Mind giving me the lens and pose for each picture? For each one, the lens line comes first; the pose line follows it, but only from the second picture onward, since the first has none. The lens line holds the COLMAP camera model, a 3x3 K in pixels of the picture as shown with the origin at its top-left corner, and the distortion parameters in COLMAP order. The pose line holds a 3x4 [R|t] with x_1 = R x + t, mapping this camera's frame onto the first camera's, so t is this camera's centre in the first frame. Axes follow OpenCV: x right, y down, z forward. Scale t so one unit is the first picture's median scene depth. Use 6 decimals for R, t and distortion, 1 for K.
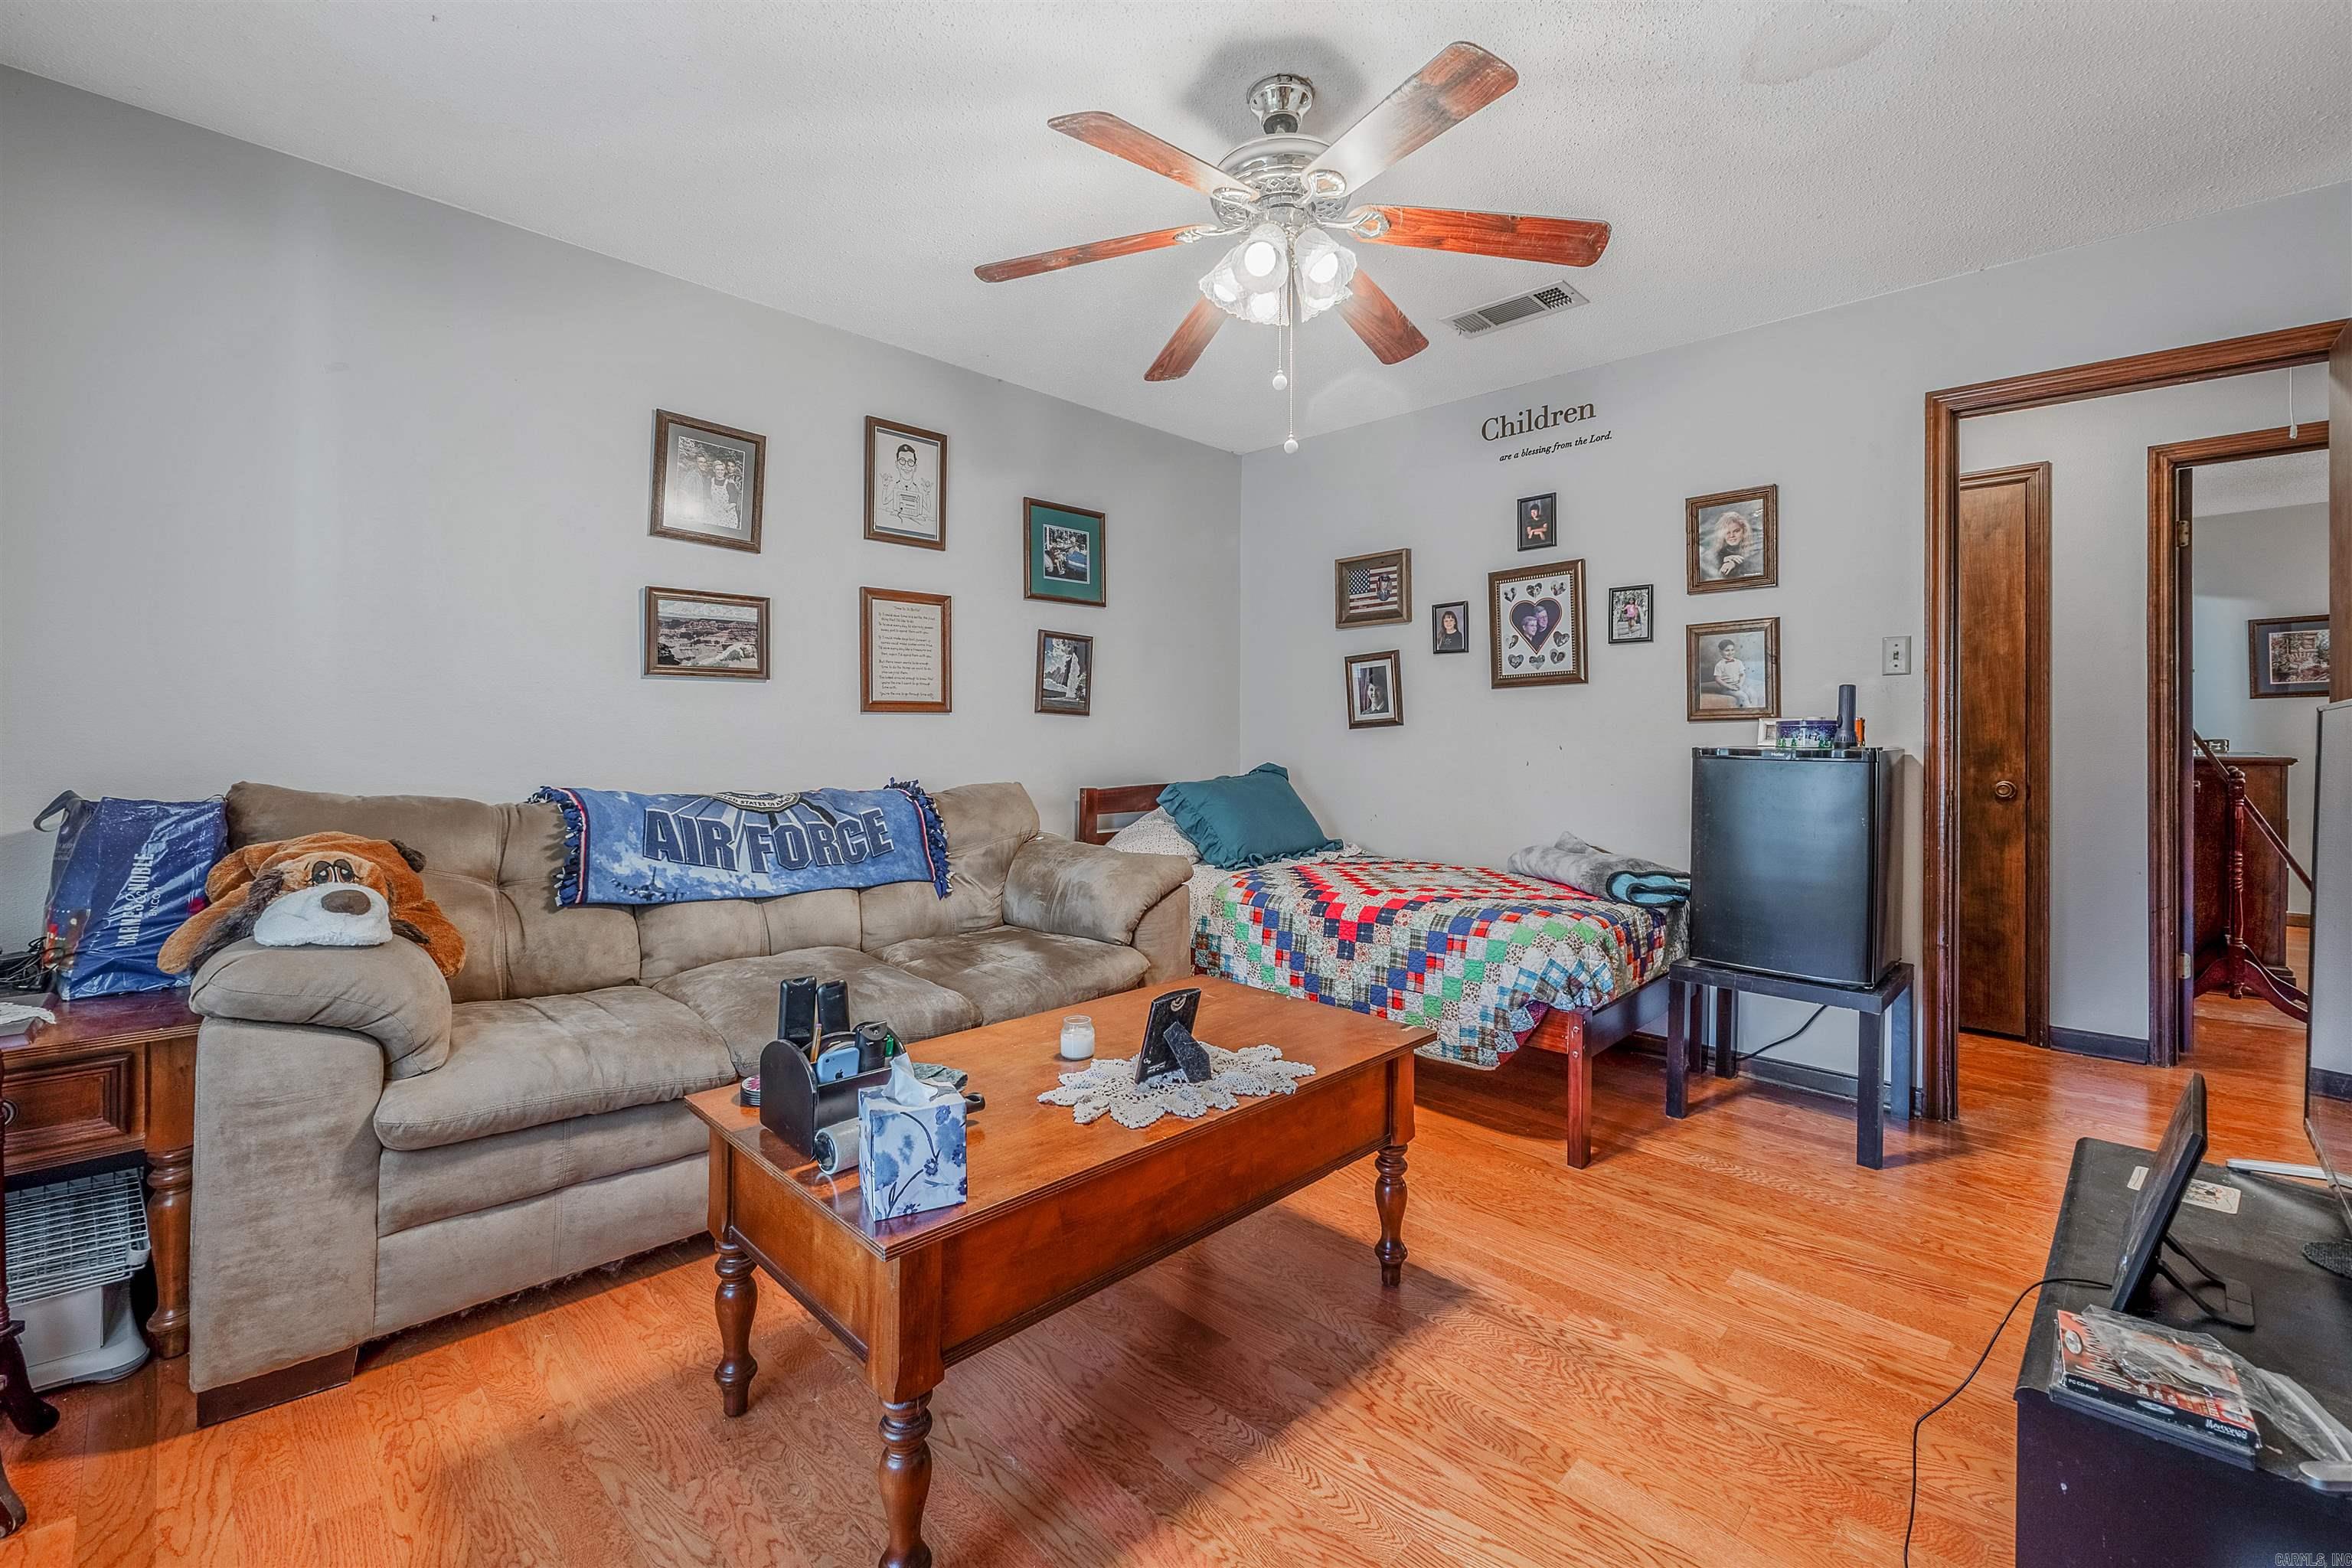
lens RADIAL K [[1013.5, 0, 1172.0], [0, 1013.5, 743.8], [0, 0, 1]] dist [-0.006616, -0.001014]
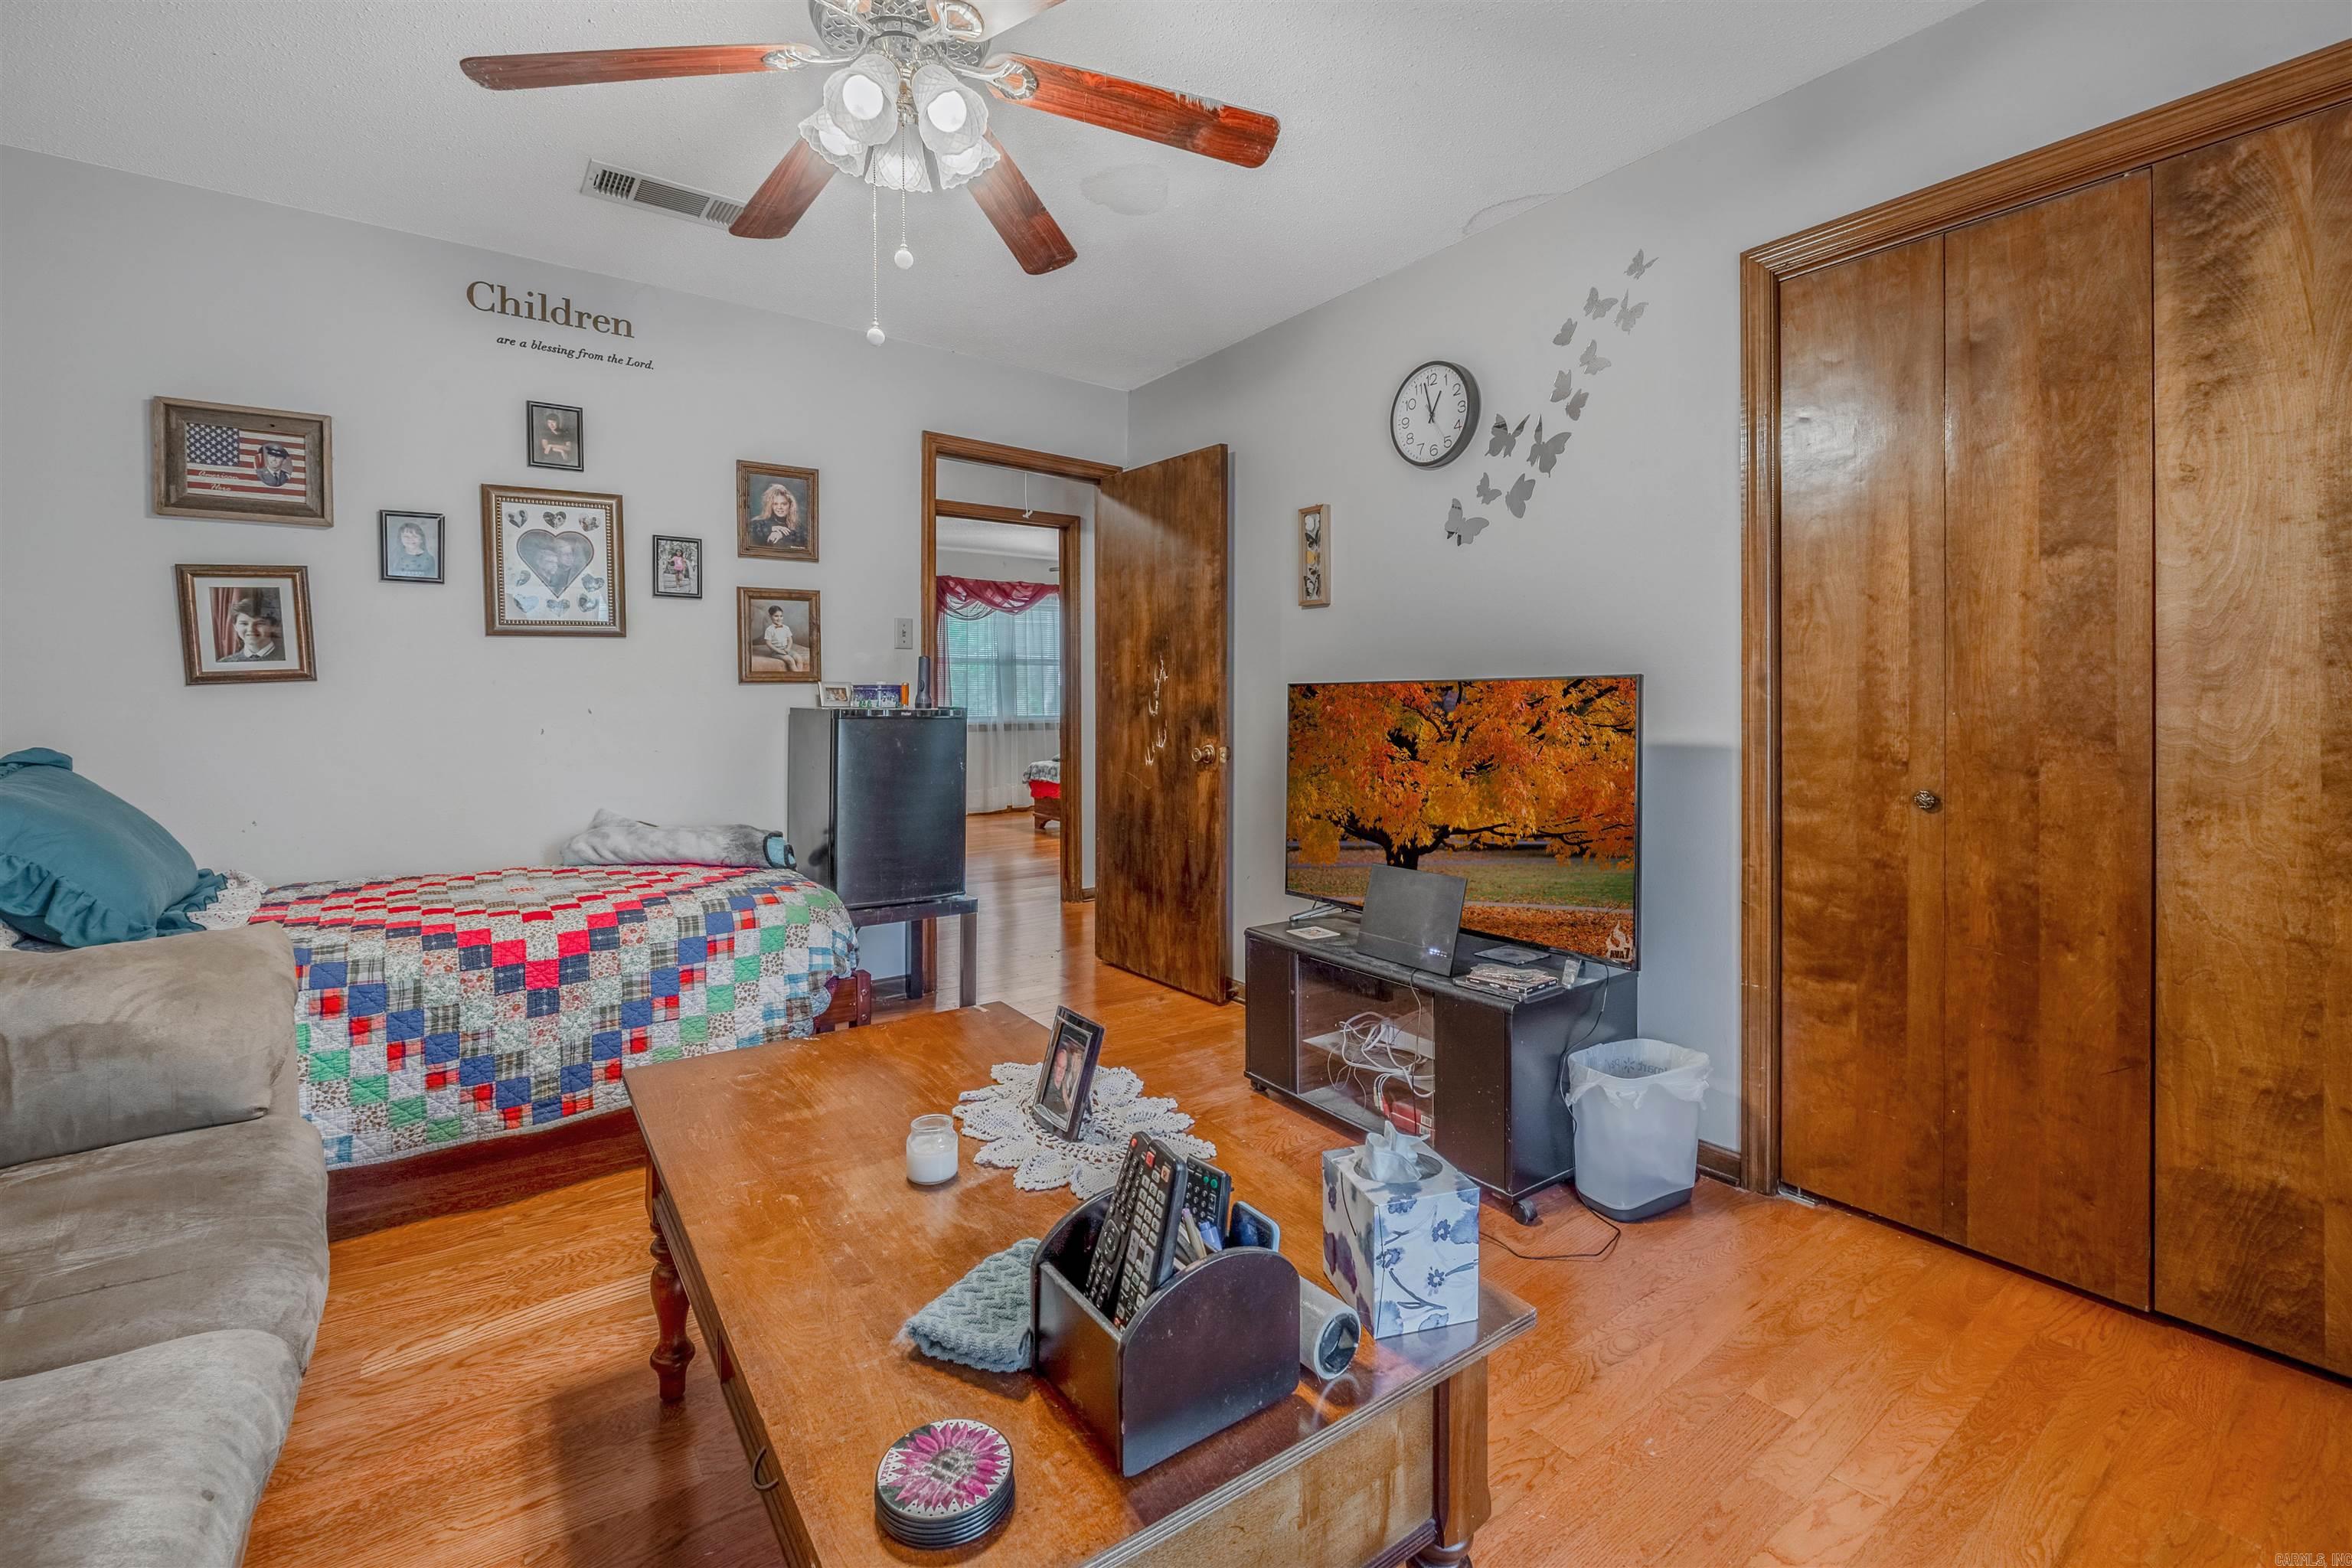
lens RADIAL K [[1013.5, 0, 1214.1], [0, 1013.5, 706.3], [0, 0, 1]] dist [-0.006616, -0.001014]
pose [[0.142969, -0.008286, 0.989692, -0.477887], [0.006824, 0.999949, 0.007386, -0.004170], [-0.989704, 0.005698, 0.143018, 0.459602]]
